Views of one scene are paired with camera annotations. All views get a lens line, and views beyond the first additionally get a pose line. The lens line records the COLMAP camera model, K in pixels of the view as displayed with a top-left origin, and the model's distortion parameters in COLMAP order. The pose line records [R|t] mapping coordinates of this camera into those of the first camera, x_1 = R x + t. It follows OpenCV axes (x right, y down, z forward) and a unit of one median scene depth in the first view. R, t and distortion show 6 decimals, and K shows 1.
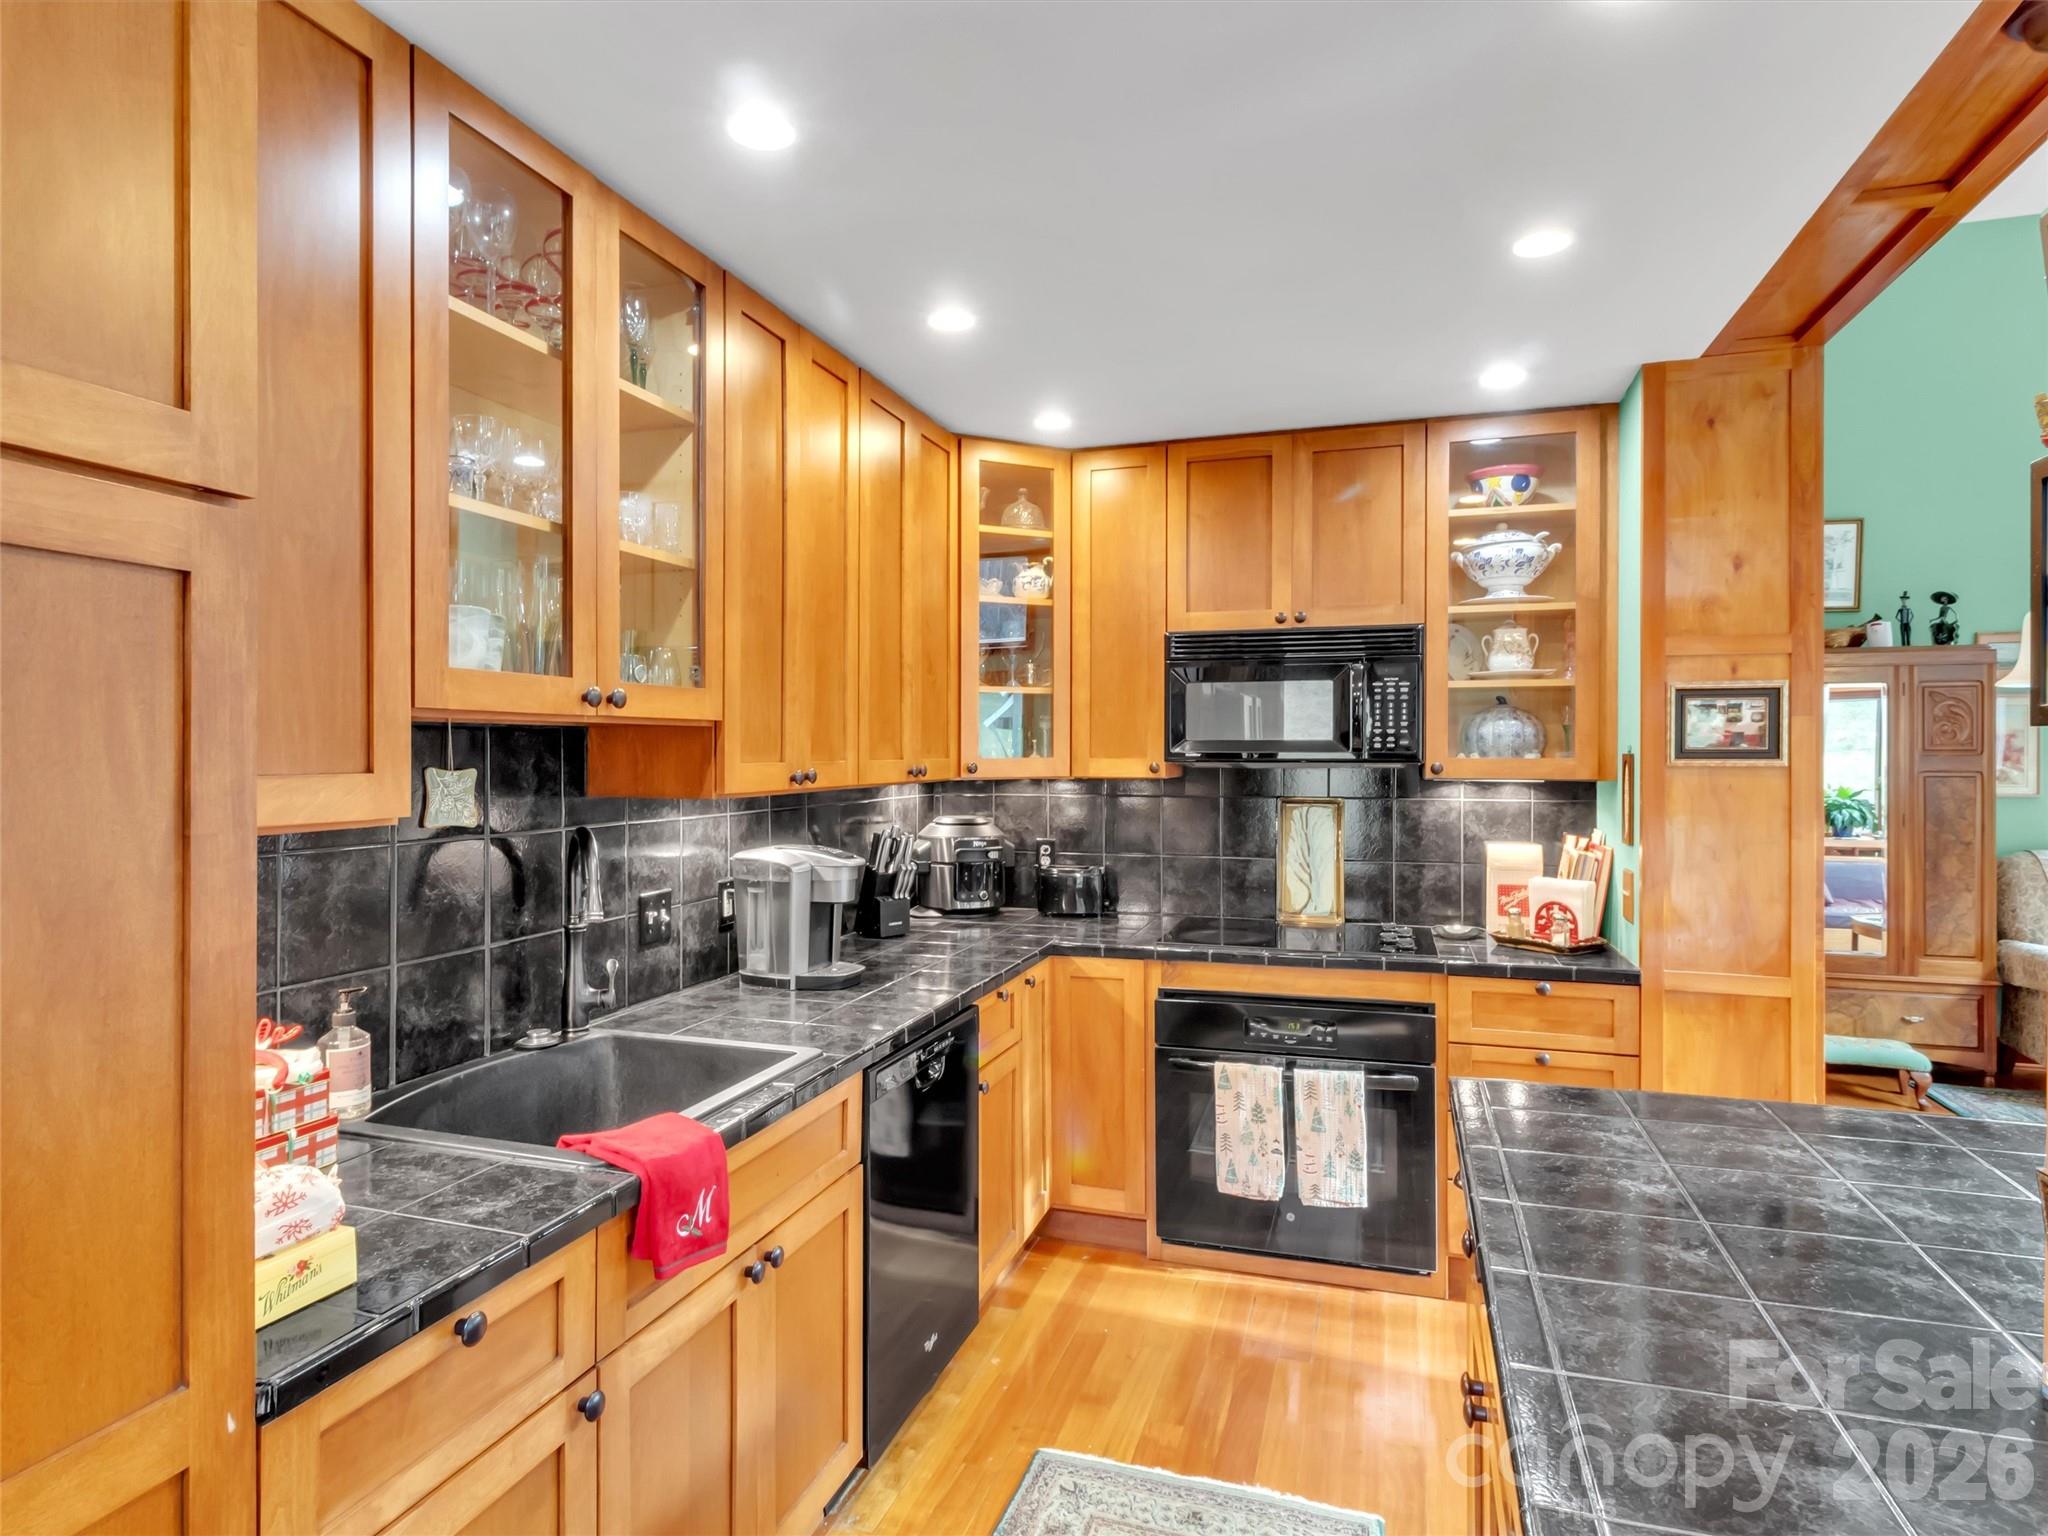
lens RADIAL K [[1151.0, 0, 1024.0], [0, 1151.0, 768.0], [0, 0, 1]] dist [0.000760, 0.000234]
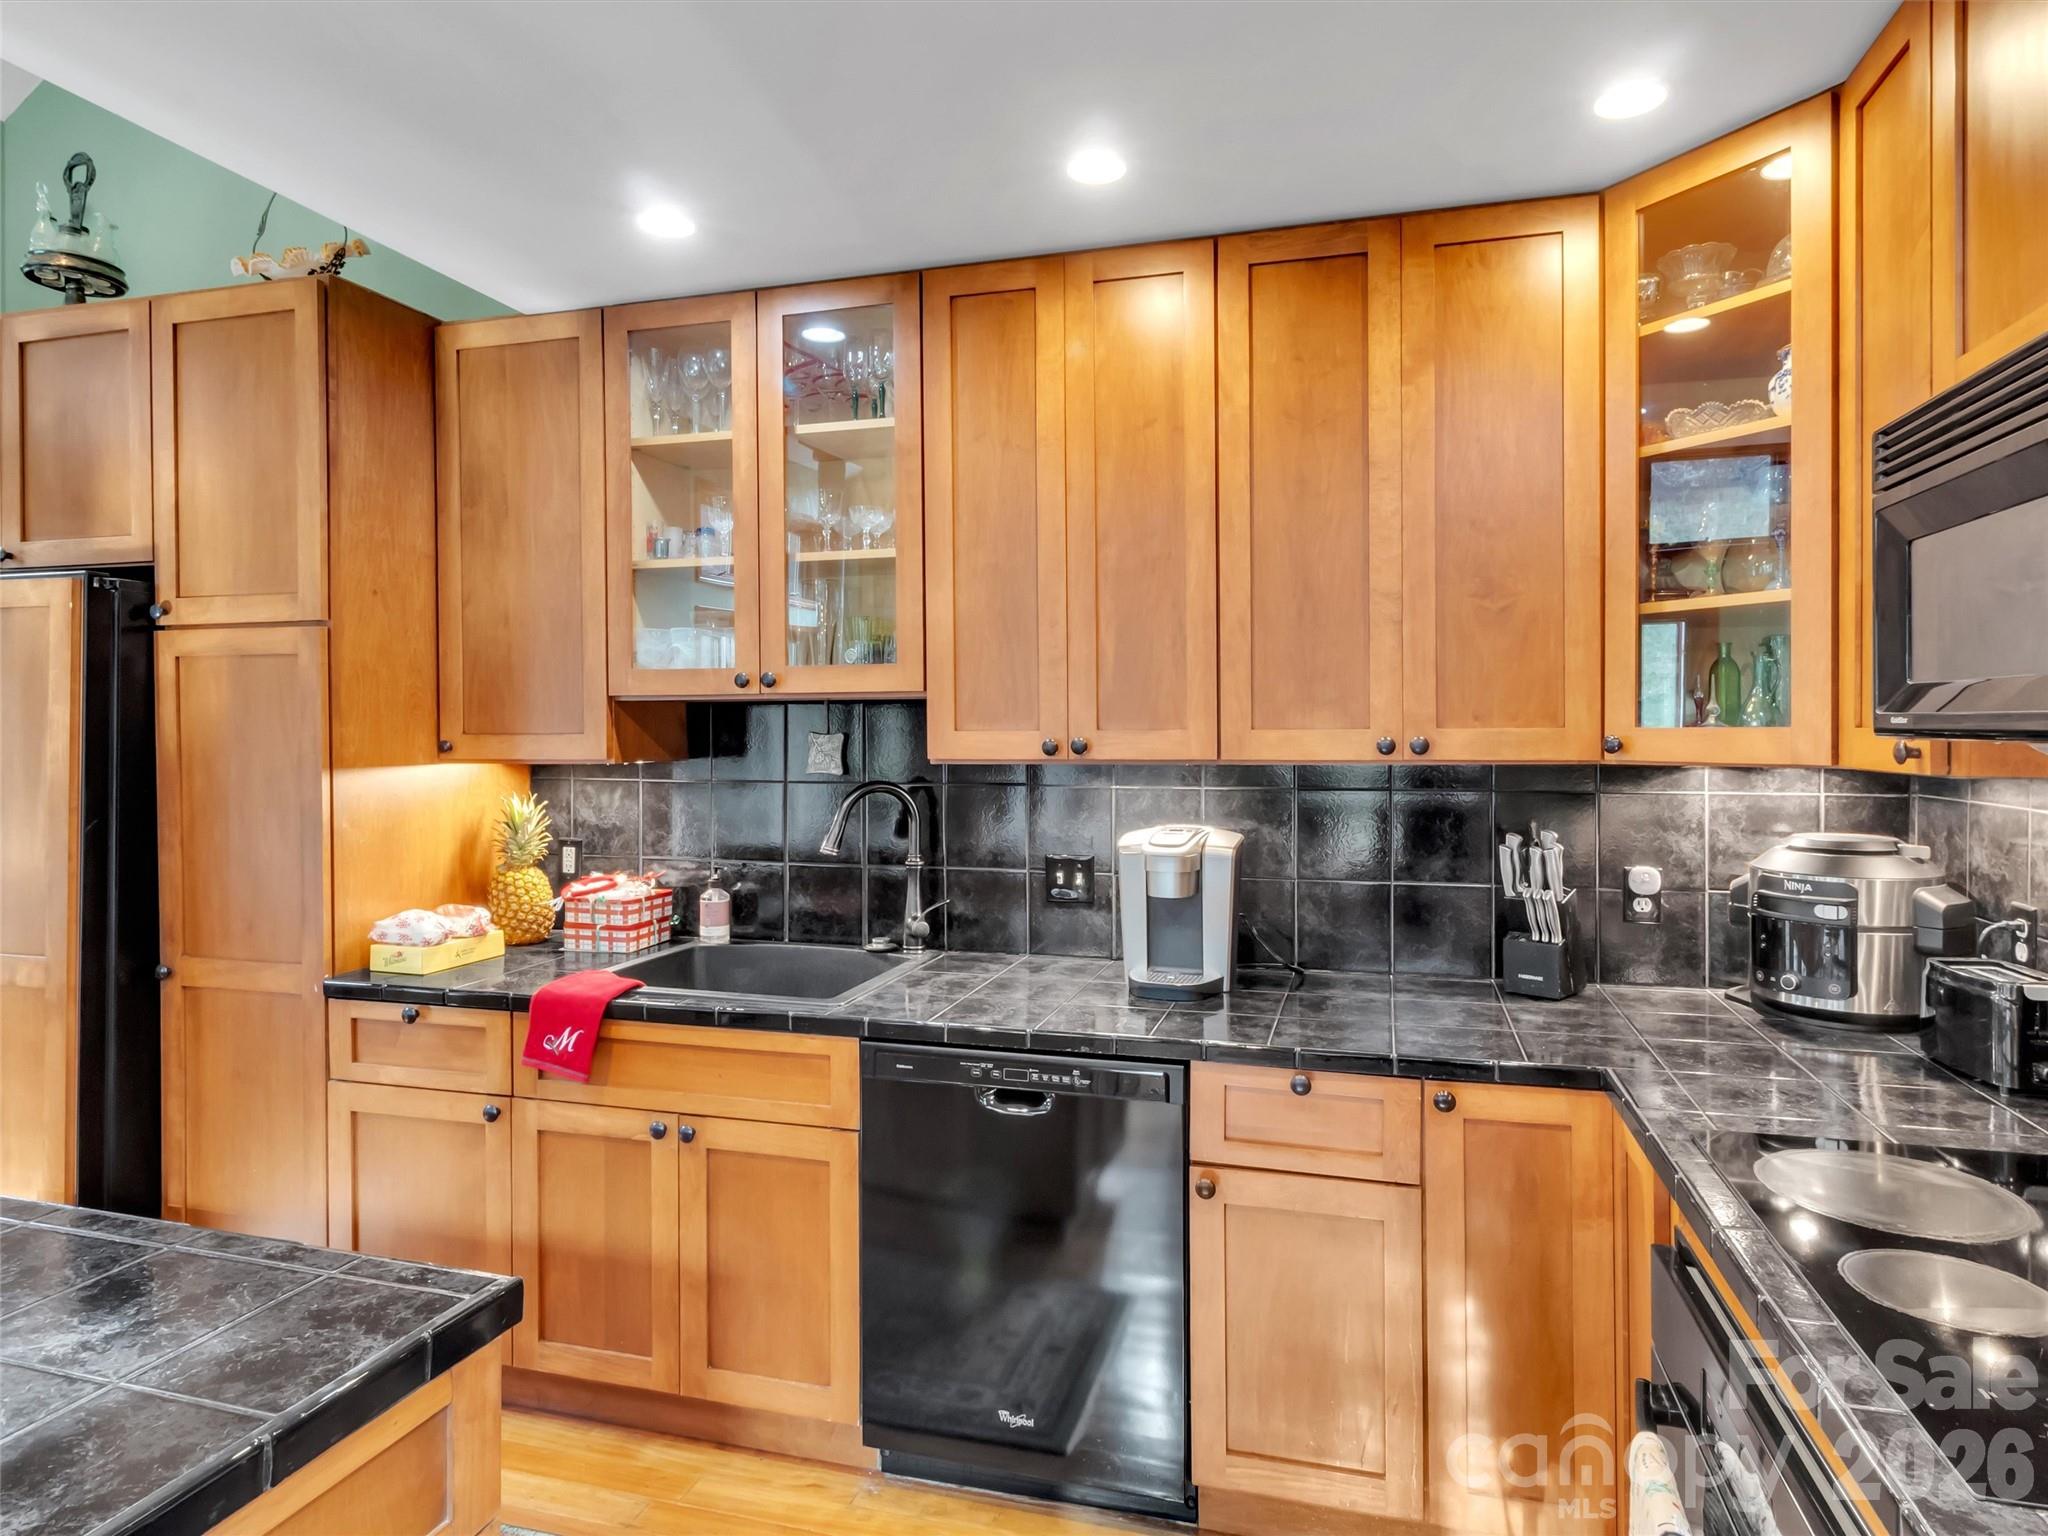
lens RADIAL K [[1151.0, 0, 1024.0], [0, 1151.0, 768.0], [0, 0, 1]] dist [0.000760, 0.000234]
pose [[0.038079, 0.034342, -0.998684, 0.927425], [-0.015999, 0.999302, 0.033753, -0.009625], [0.999147, 0.014693, 0.038602, 1.204706]]
